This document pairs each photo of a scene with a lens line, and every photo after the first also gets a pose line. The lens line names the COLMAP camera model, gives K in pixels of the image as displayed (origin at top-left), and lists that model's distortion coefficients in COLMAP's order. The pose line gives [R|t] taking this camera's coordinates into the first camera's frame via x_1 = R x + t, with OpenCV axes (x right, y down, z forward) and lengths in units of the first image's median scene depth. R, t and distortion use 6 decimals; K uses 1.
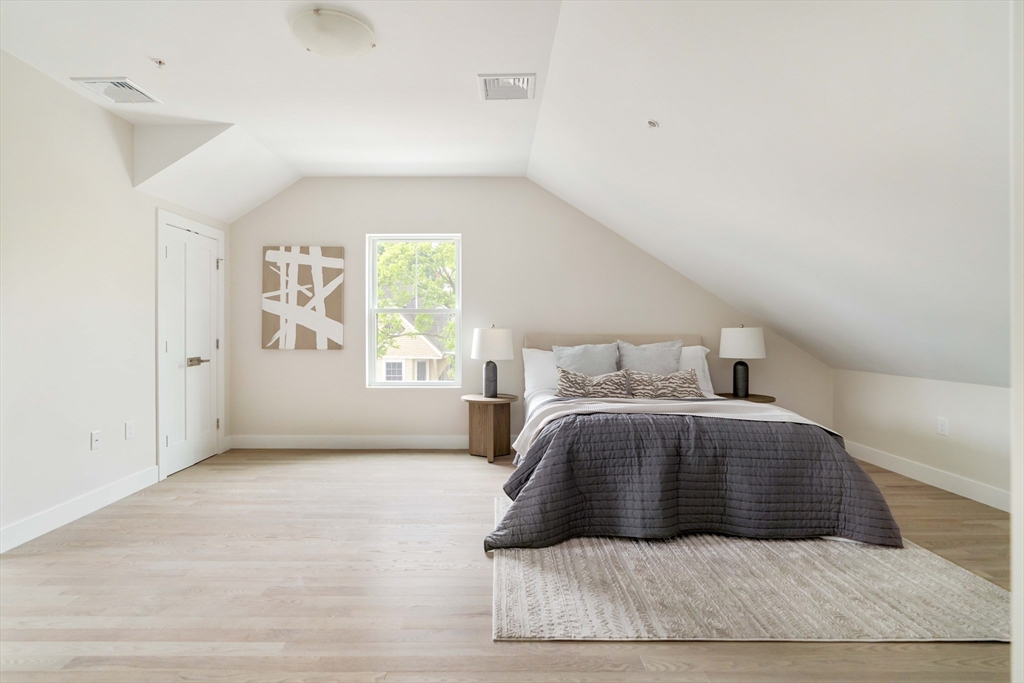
lens RADIAL K [[489.1, 0, 506.6], [0, 489.1, 334.8], [0, 0, 1]] dist [-0.001963, 0.000201]
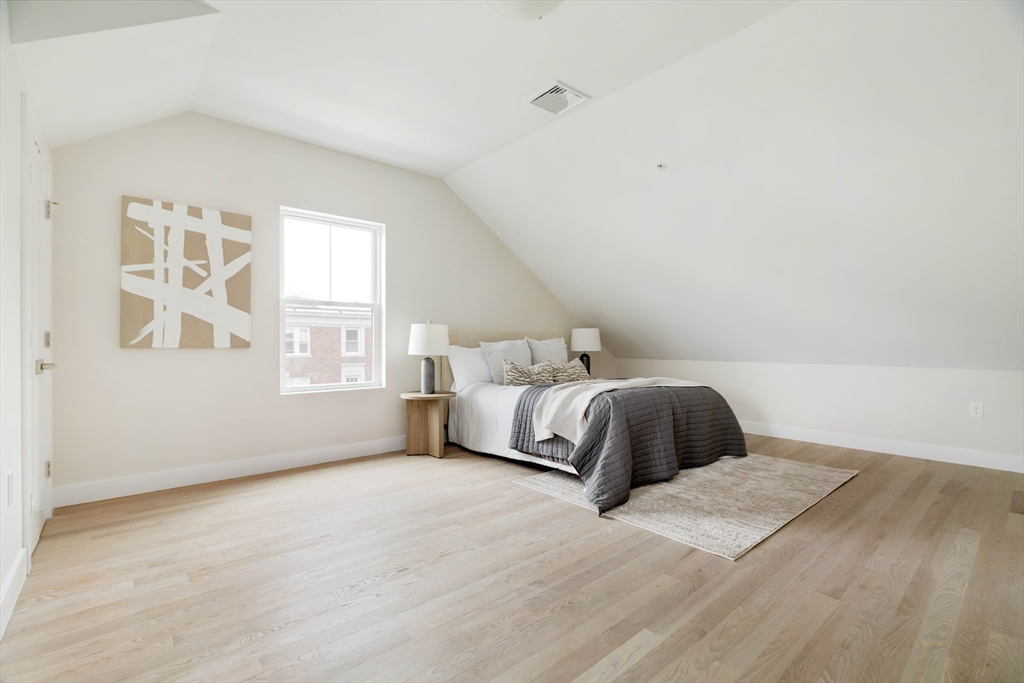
lens RADIAL K [[454.8, 0, 482.8], [0, 454.8, 345.4], [0, 0, 1]] dist [-0.000269, 0.000027]
pose [[0.776740, -0.005636, 0.629797, -0.532233], [0.007586, 0.999971, -0.000407, 0.030850], [-0.629776, 0.005094, 0.776760, 0.213806]]
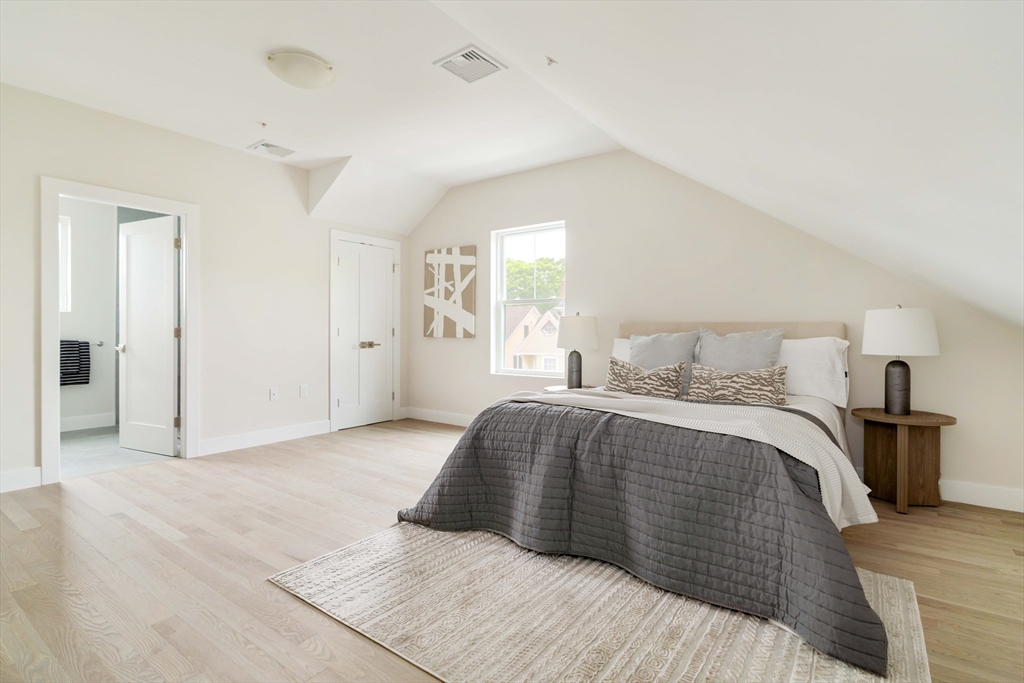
lens RADIAL K [[504.7, 0, 562.0], [0, 504.7, 336.7], [0, 0, 1]] dist [-0.002459, -0.000076]
pose [[0.822991, 0.007061, -0.568010, 0.502745], [-0.009883, 0.999949, -0.001888, 0.028850], [0.567968, 0.007167, 0.823020, 0.184255]]
